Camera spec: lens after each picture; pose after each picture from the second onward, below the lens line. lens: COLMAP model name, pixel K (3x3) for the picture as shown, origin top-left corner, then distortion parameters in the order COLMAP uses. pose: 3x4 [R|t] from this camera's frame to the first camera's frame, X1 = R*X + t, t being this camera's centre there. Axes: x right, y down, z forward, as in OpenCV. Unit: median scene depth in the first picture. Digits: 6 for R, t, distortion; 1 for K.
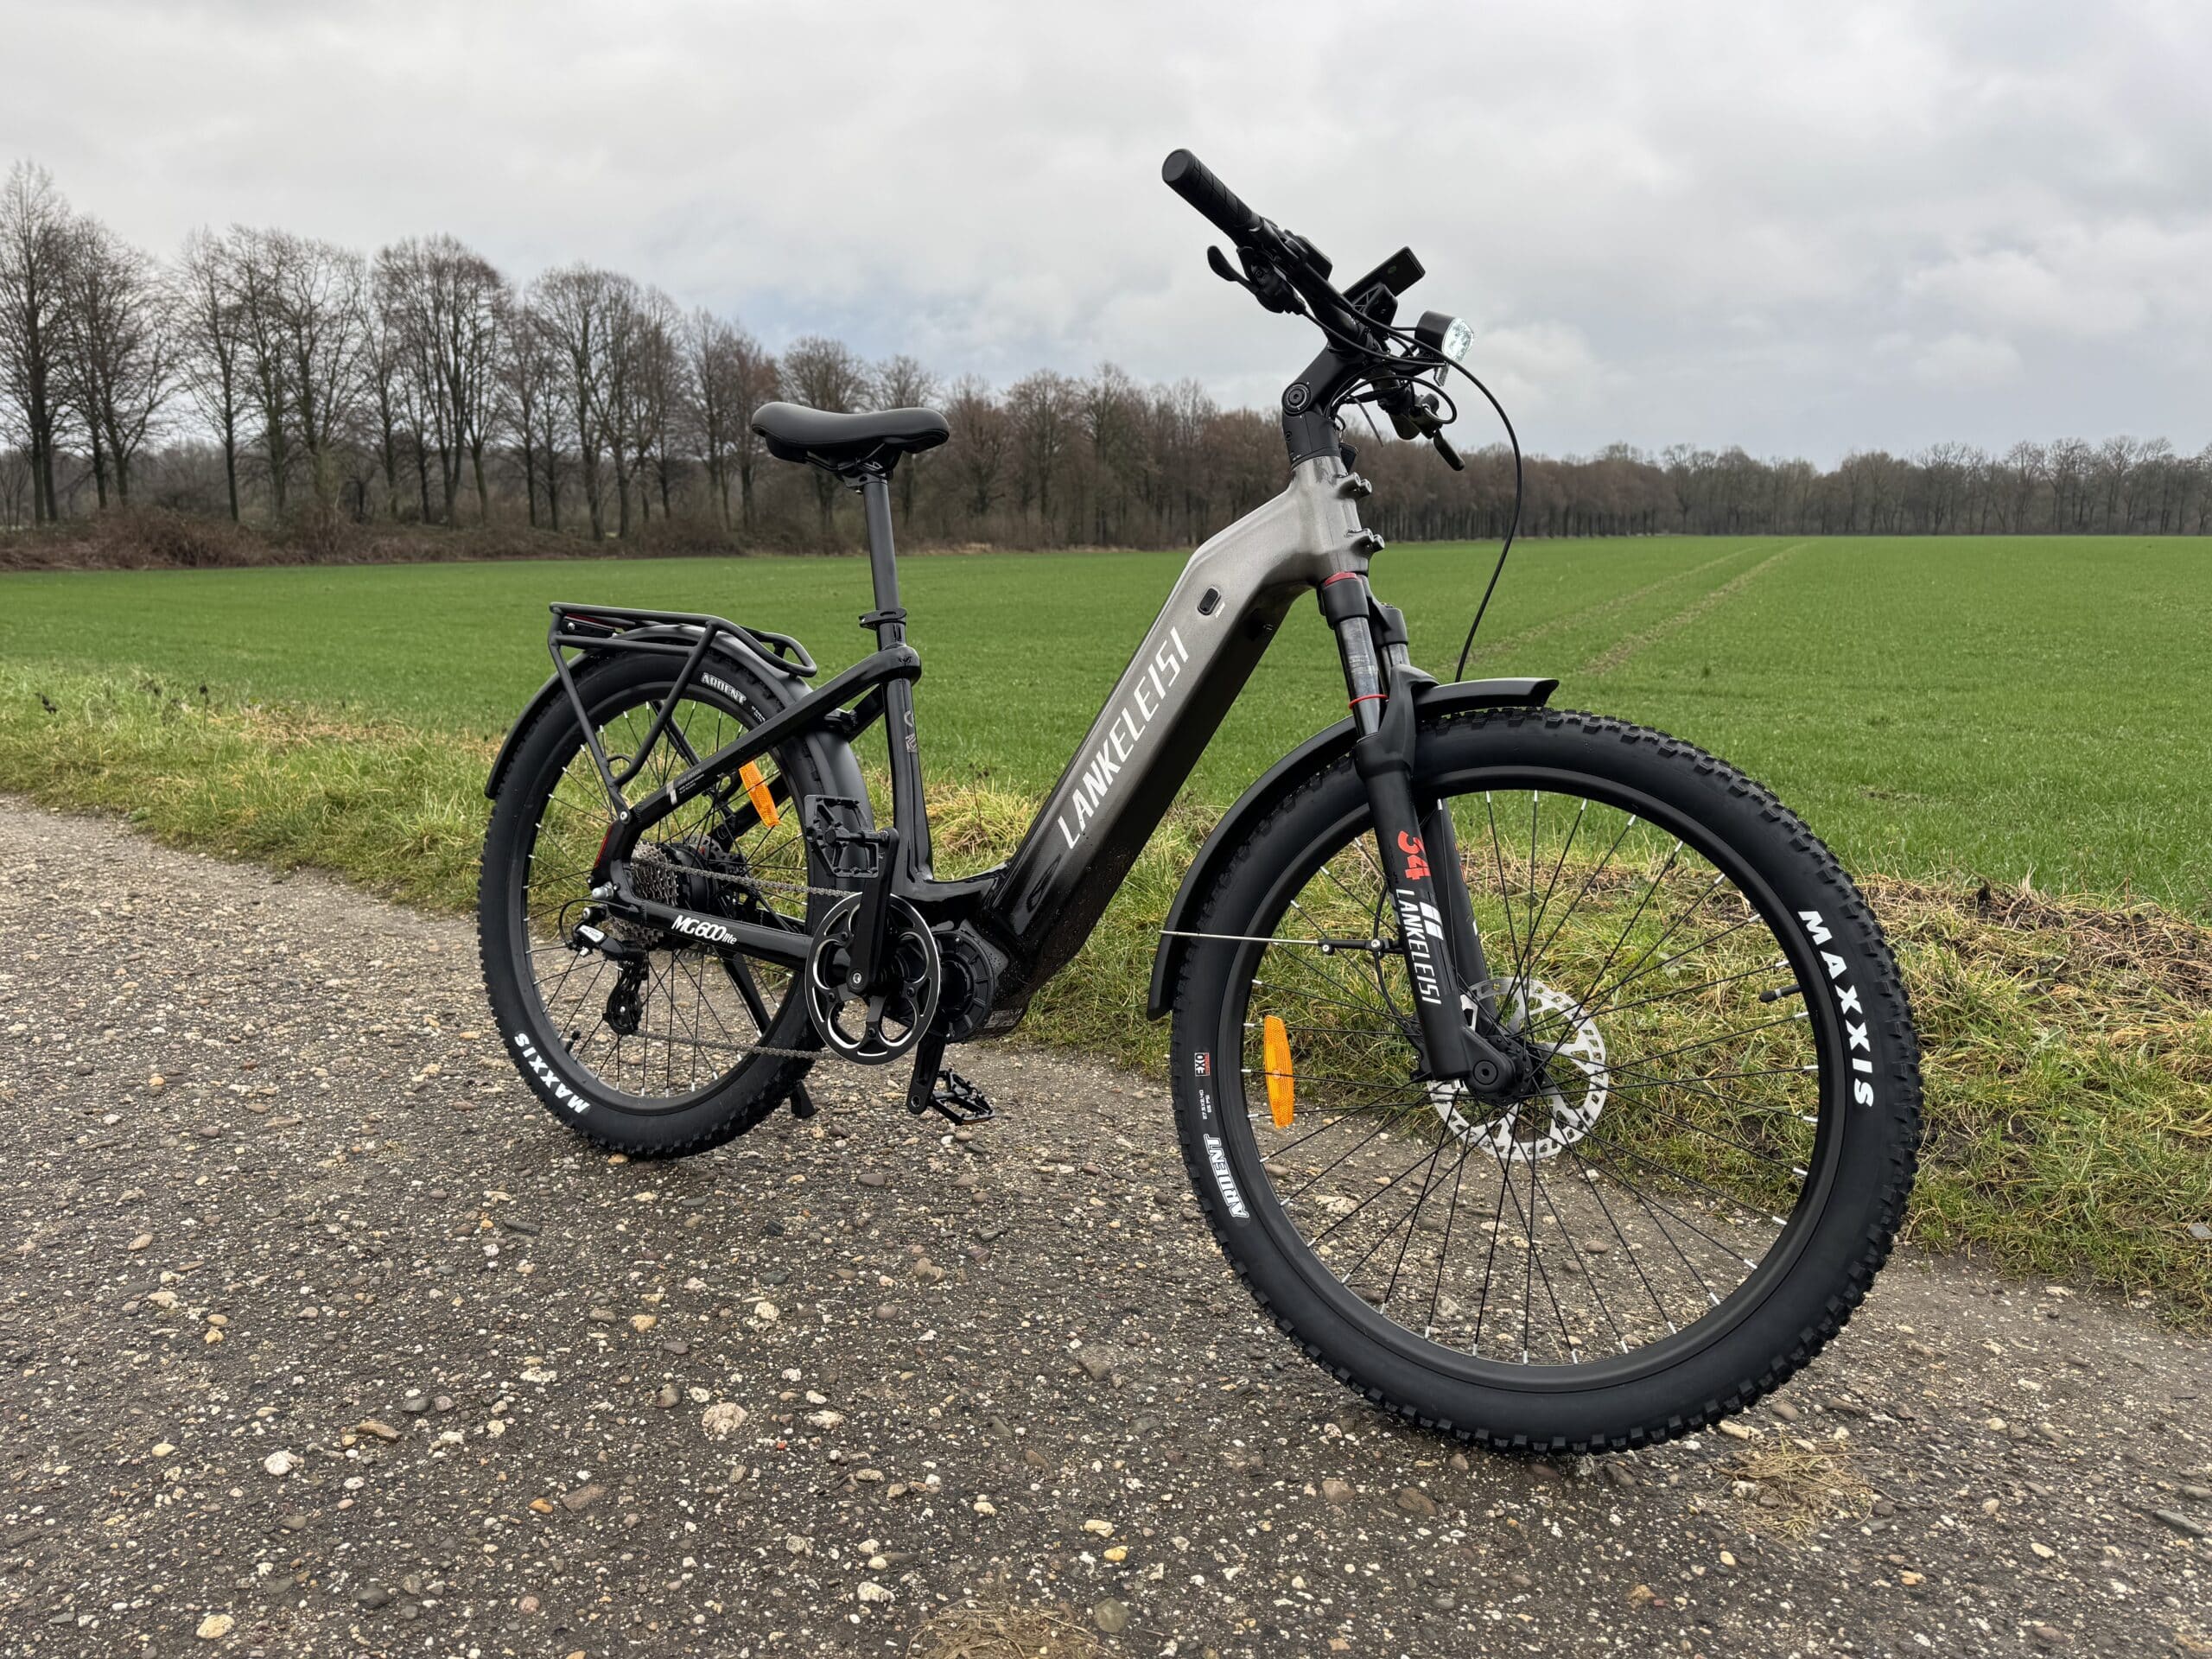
lens RADIAL K [[1562.7, 0, 1110.7], [0, 1562.7, 880.4], [0, 0, 1]] dist [0.063344, -0.074215]
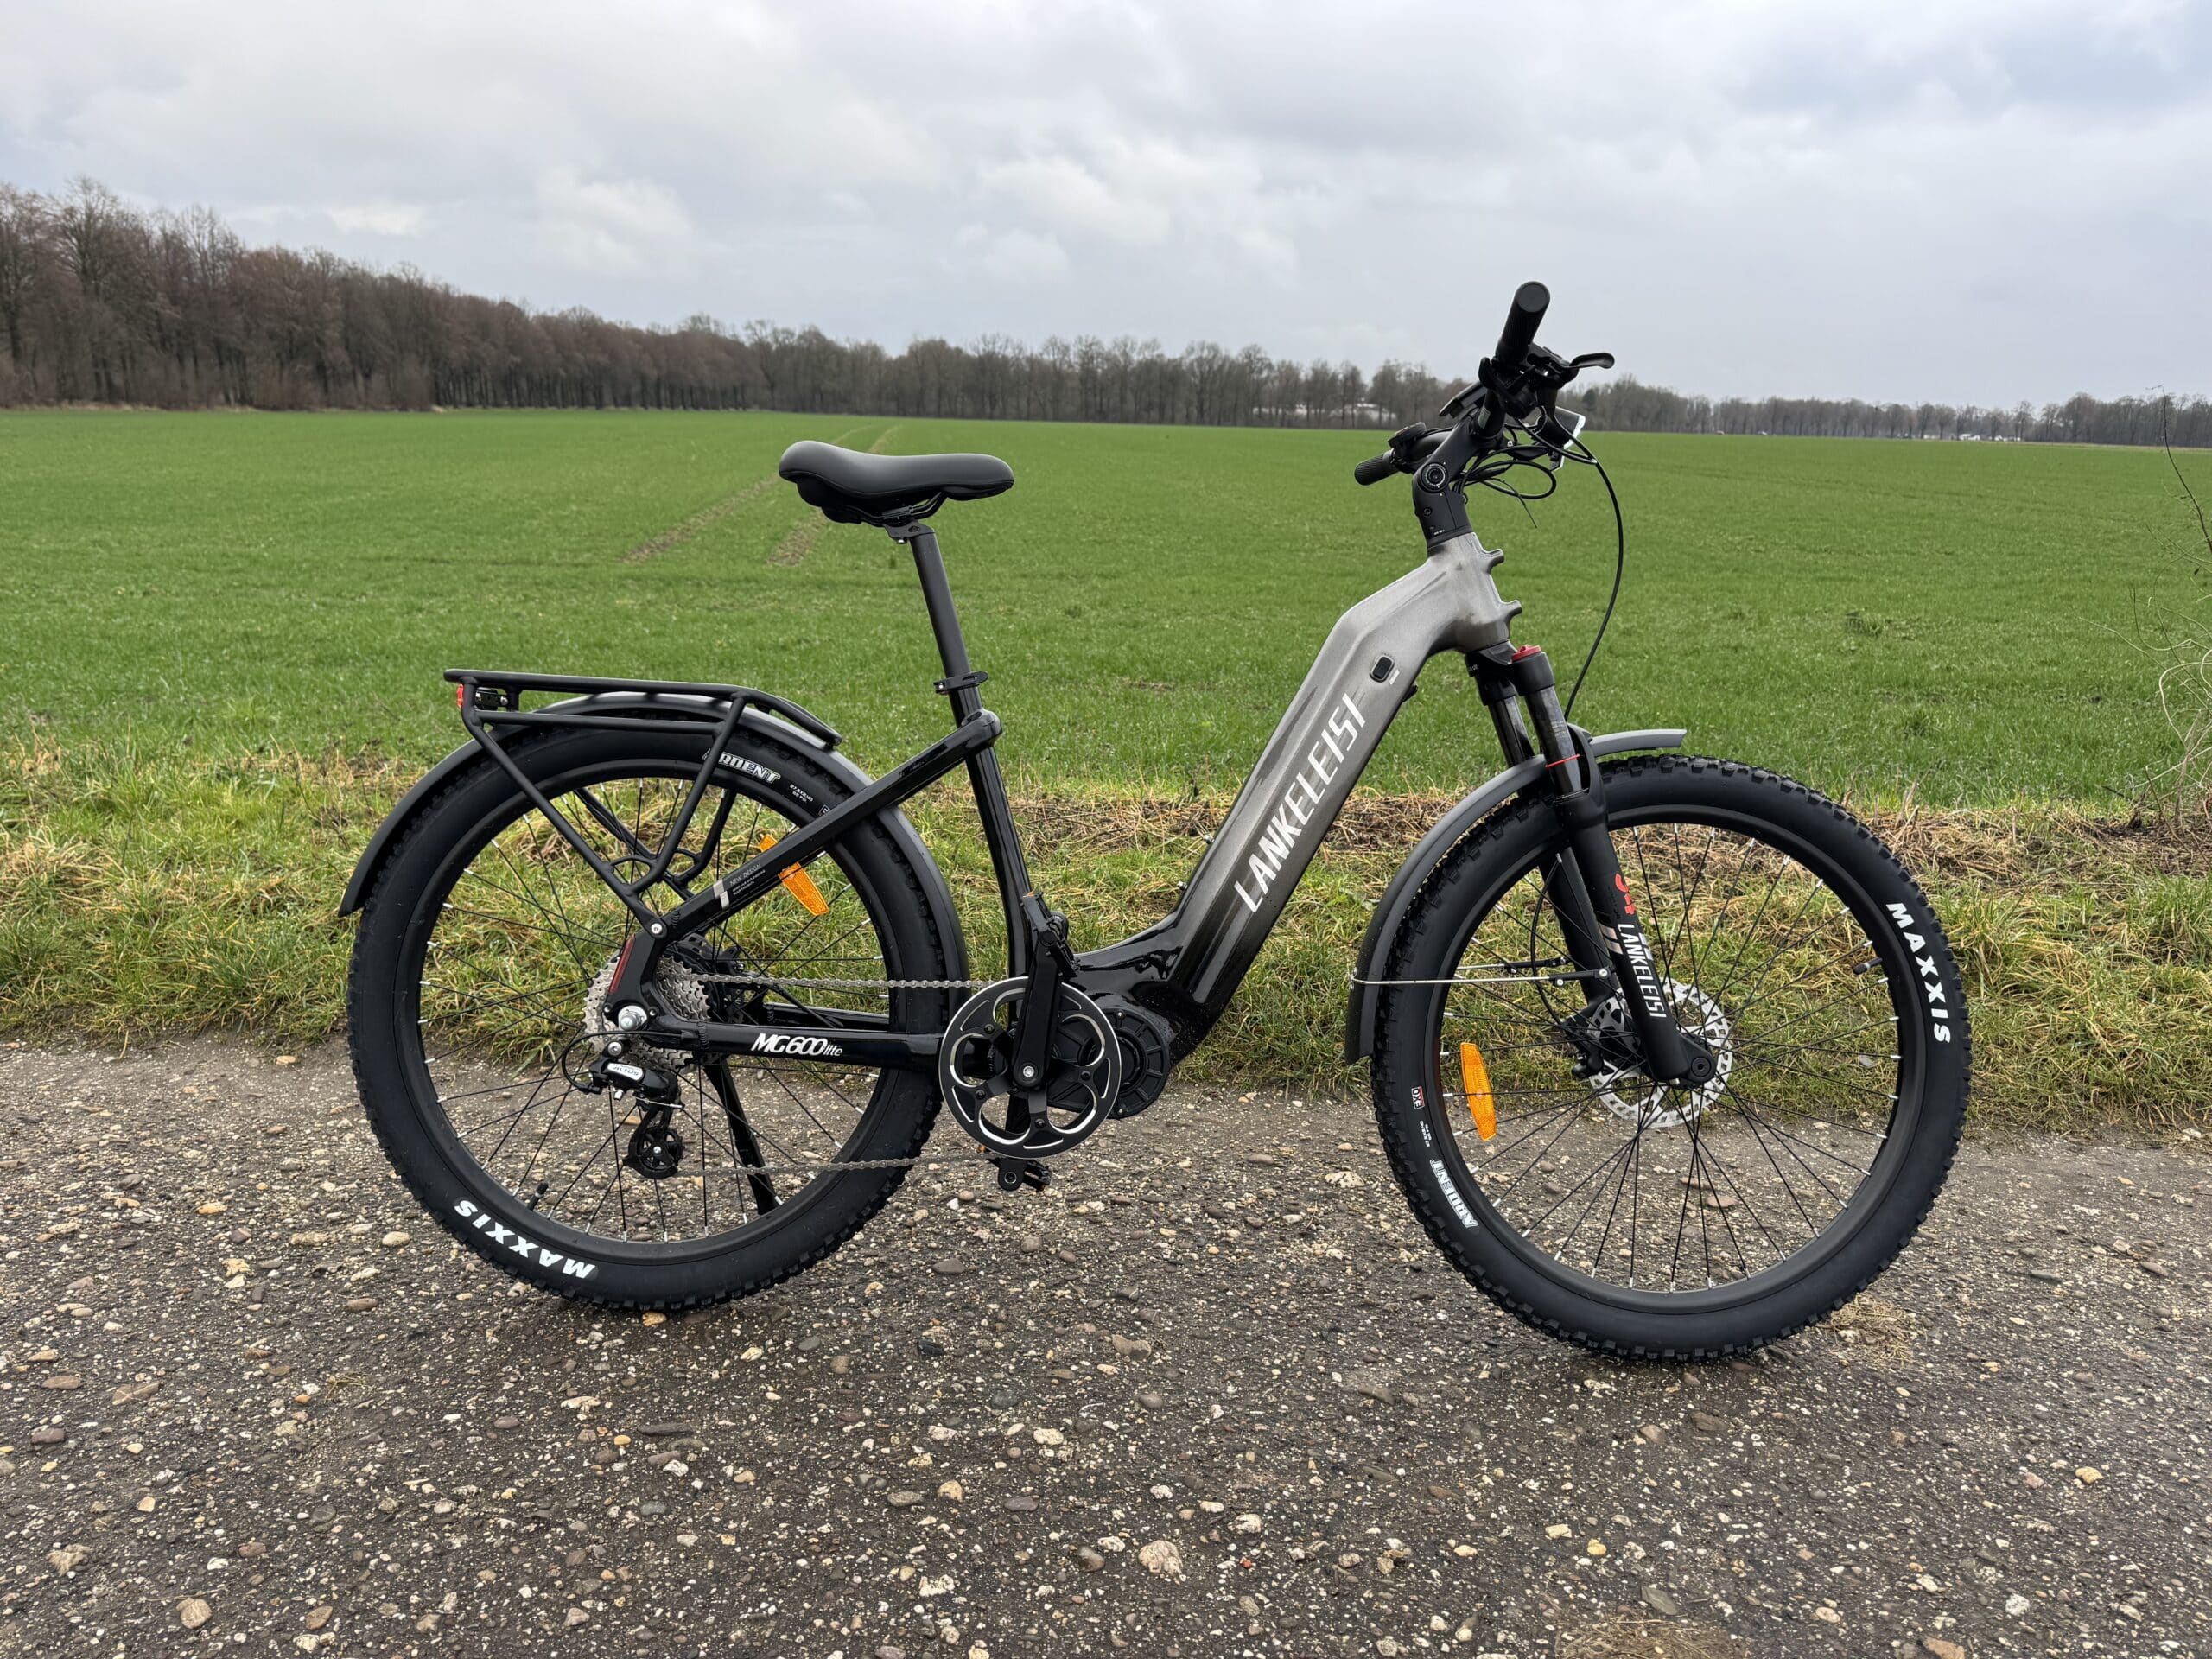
lens RADIAL K [[1588.4, 0, 1107.1], [0, 1588.4, 865.5], [0, 0, 1]] dist [0.047867, -0.054420]
pose [[0.839120, -0.126369, 0.529063, -0.554517], [0.088968, 0.991427, 0.095698, -0.135199], [-0.536621, -0.033232, 0.843169, 0.150950]]
